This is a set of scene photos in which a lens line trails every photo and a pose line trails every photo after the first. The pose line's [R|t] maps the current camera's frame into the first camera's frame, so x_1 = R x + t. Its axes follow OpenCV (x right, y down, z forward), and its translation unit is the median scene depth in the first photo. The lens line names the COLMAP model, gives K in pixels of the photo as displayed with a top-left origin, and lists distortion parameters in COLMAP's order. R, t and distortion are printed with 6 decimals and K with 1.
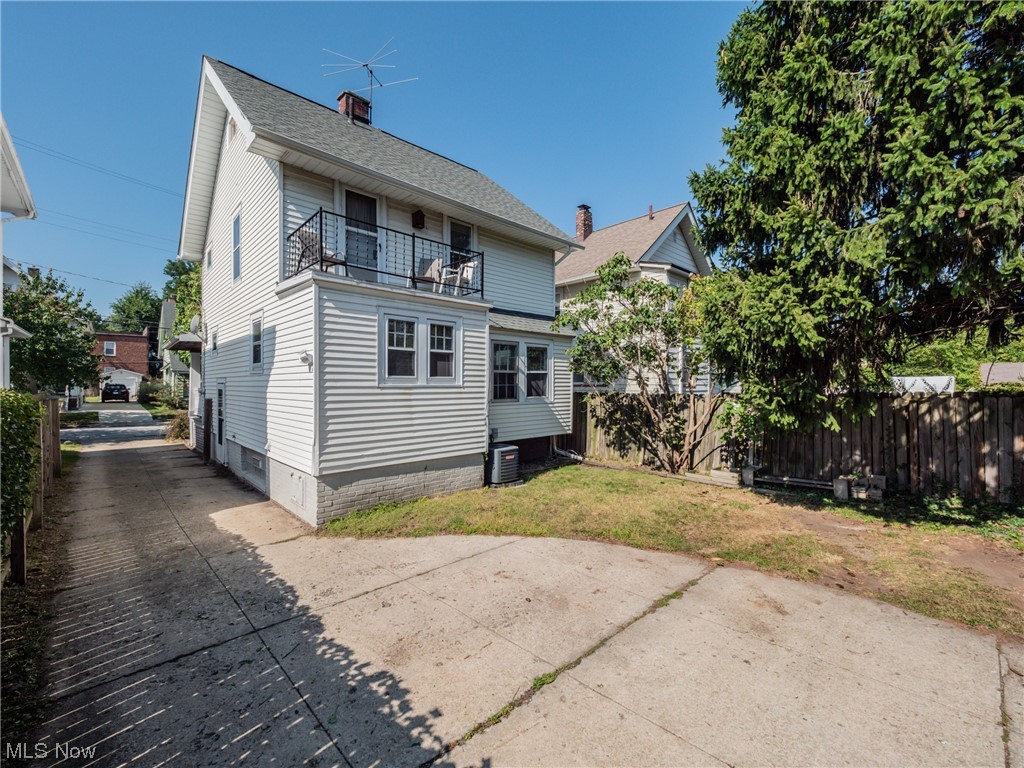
lens RADIAL K [[406.8, 0, 511.1], [0, 406.8, 369.3], [0, 0, 1]] dist [-0.002560, -0.000339]
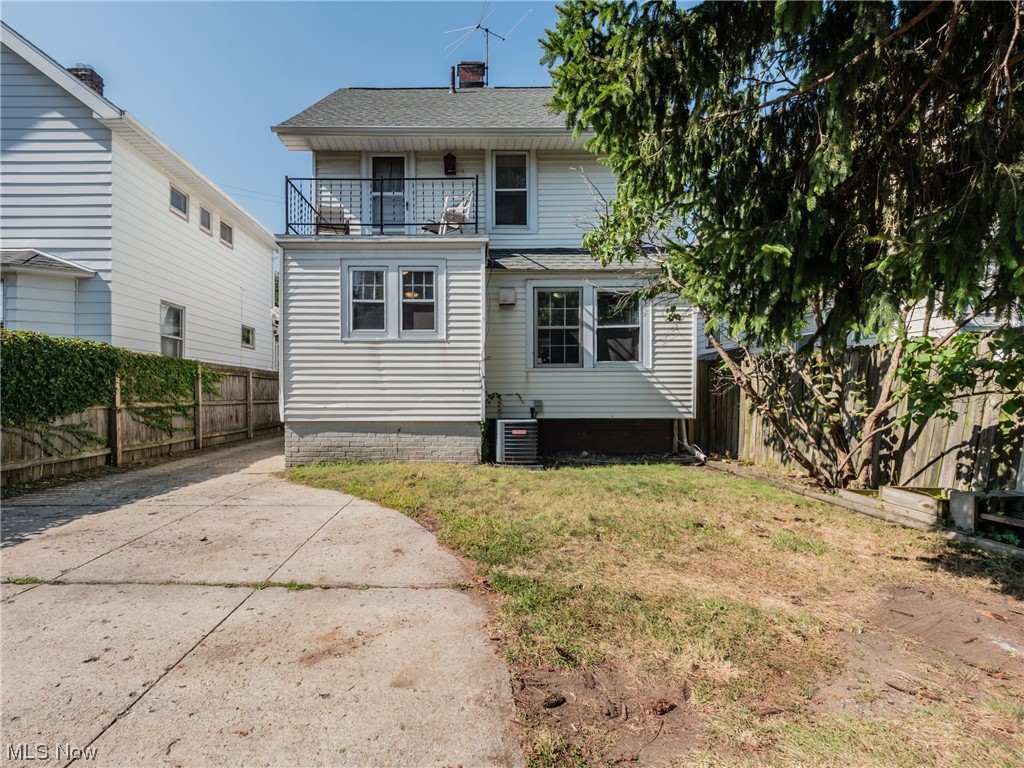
lens RADIAL K [[461.3, 0, 520.6], [0, 461.3, 383.9], [0, 0, 1]] dist [-0.001520, -0.000639]
pose [[0.742747, -0.022875, -0.669181, 0.648752], [0.028417, 0.999593, -0.002628, 0.142514], [0.668968, -0.017065, 0.743095, 0.396675]]
